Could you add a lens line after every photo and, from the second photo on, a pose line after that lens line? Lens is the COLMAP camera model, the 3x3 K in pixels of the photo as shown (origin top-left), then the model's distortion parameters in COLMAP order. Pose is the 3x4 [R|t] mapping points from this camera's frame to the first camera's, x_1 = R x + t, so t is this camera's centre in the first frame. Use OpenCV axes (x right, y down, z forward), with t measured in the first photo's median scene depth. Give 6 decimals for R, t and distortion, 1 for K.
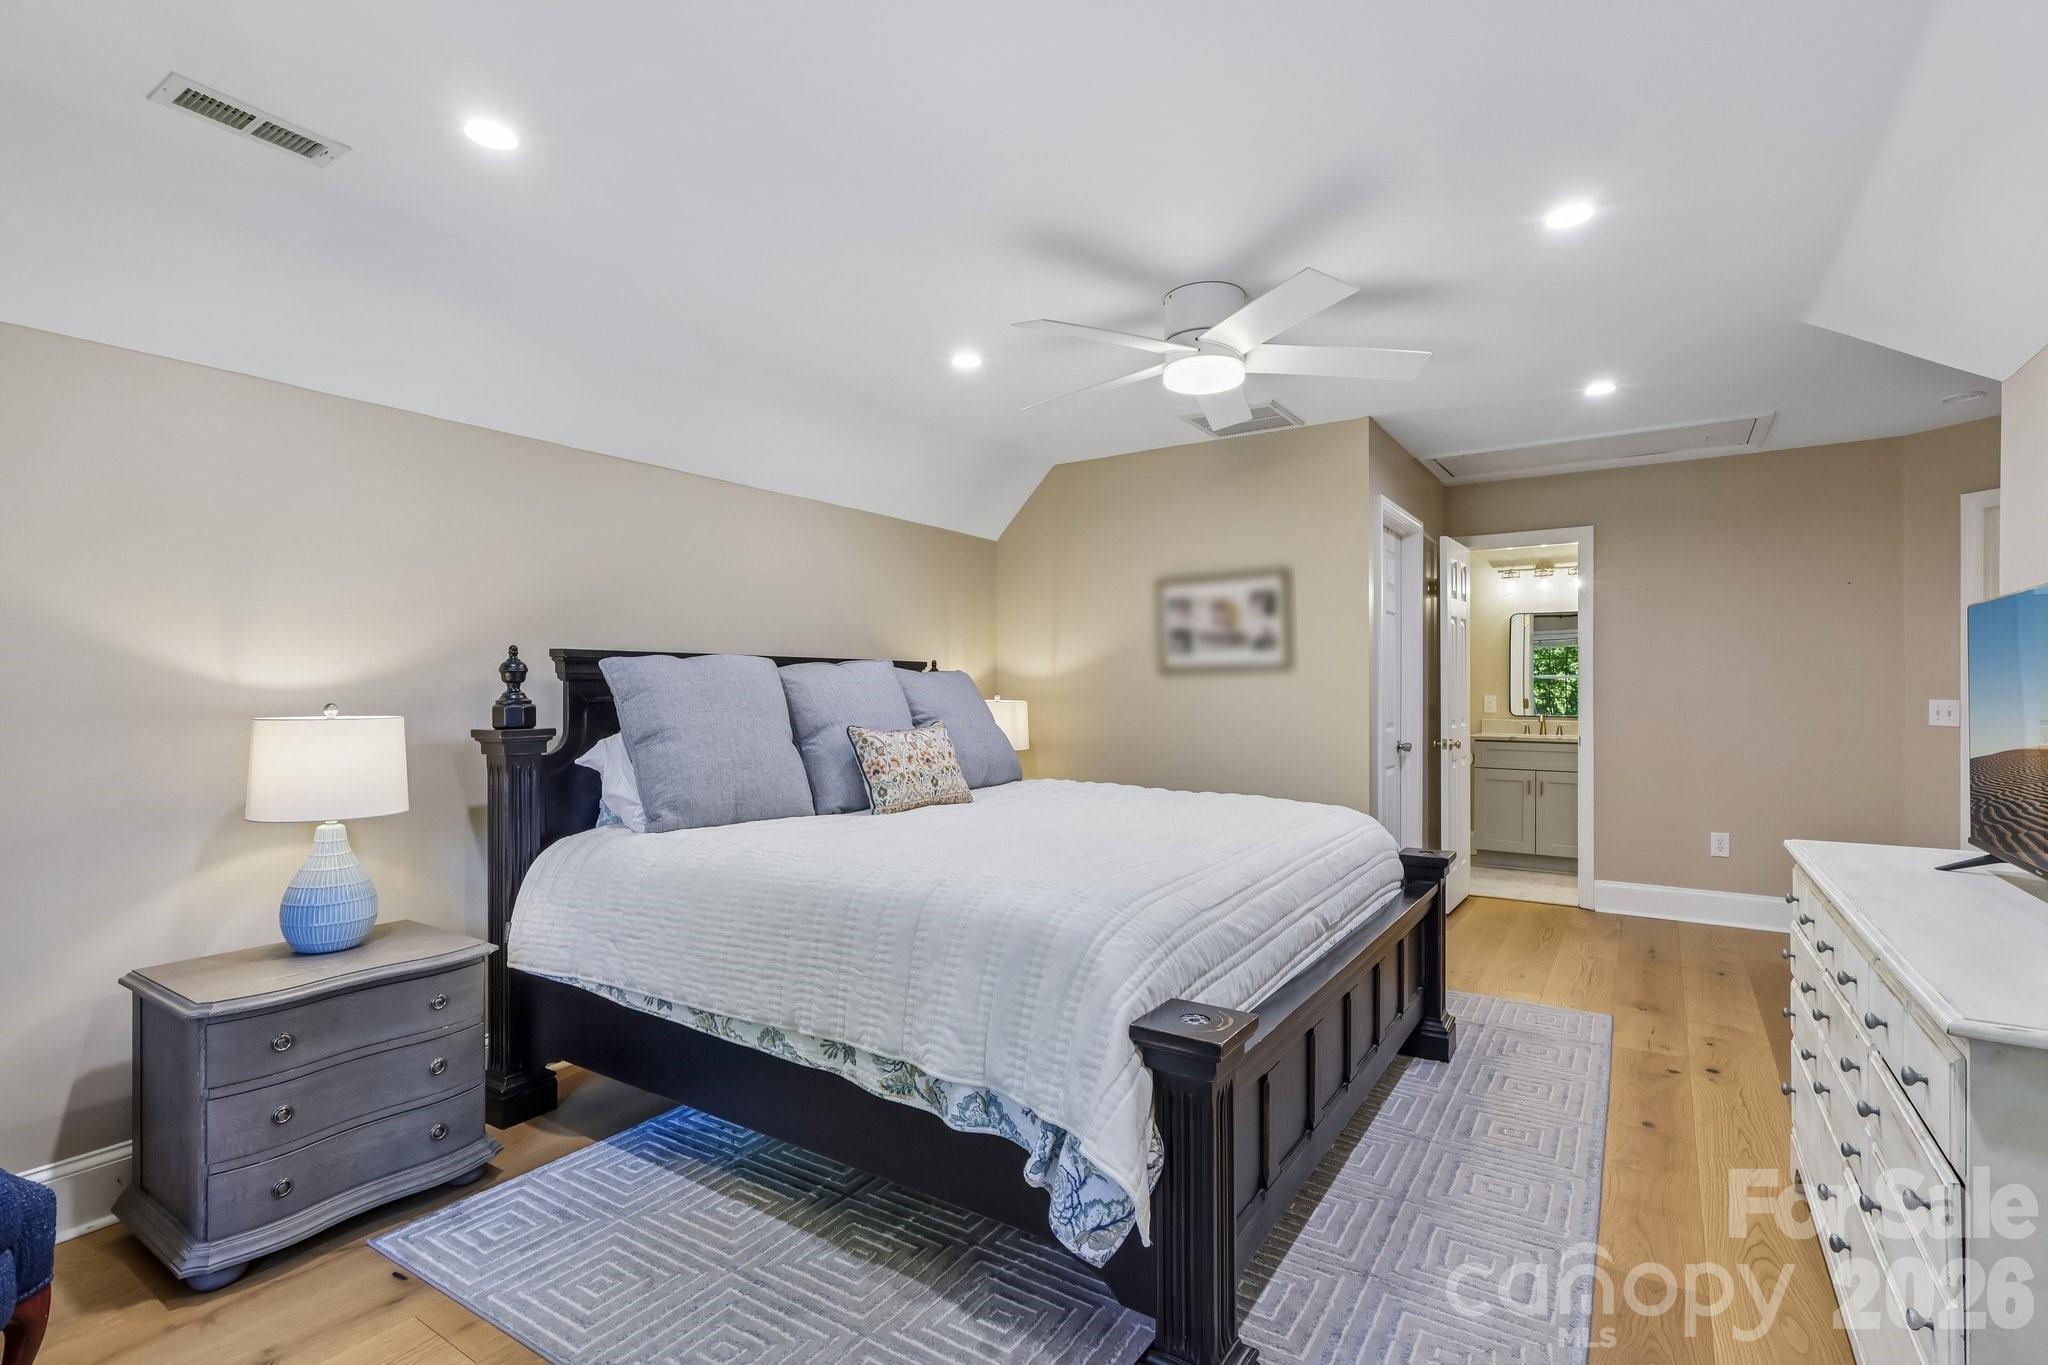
lens RADIAL K [[951.3, 0, 1029.3], [0, 951.3, 685.9], [0, 0, 1]] dist [-0.000190, 0.000922]
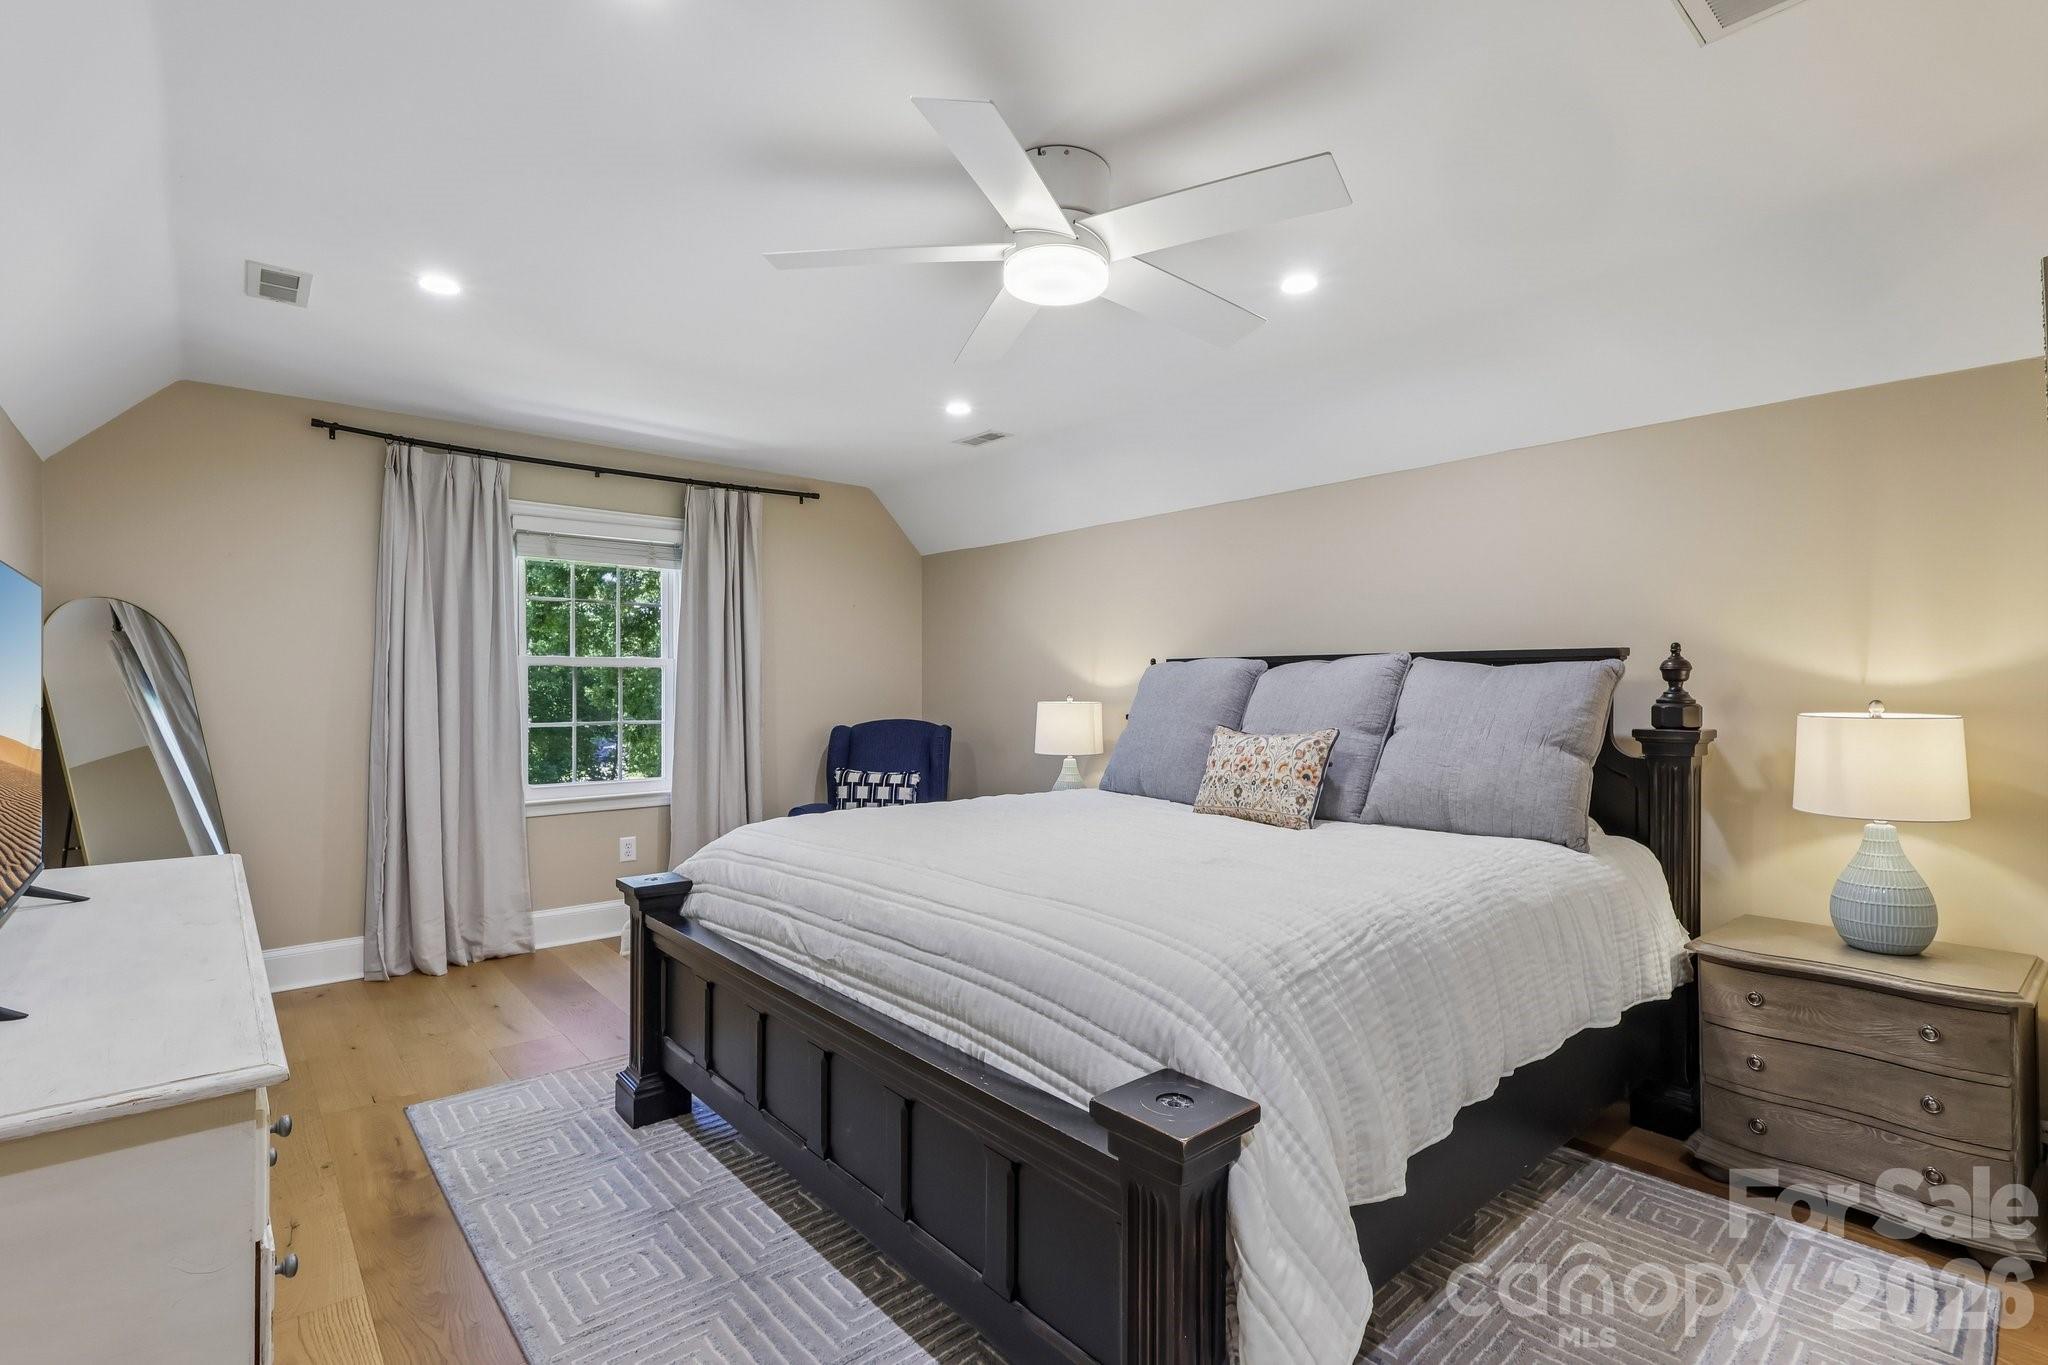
lens RADIAL K [[951.3, 0, 1028.3], [0, 951.3, 686.1], [0, 0, 1]] dist [-0.000190, 0.000922]
pose [[-0.271601, 0.003657, -0.962403, 0.764508], [0.002443, 0.999992, 0.003111, -0.003608], [0.962407, -0.001506, -0.271608, 0.968775]]
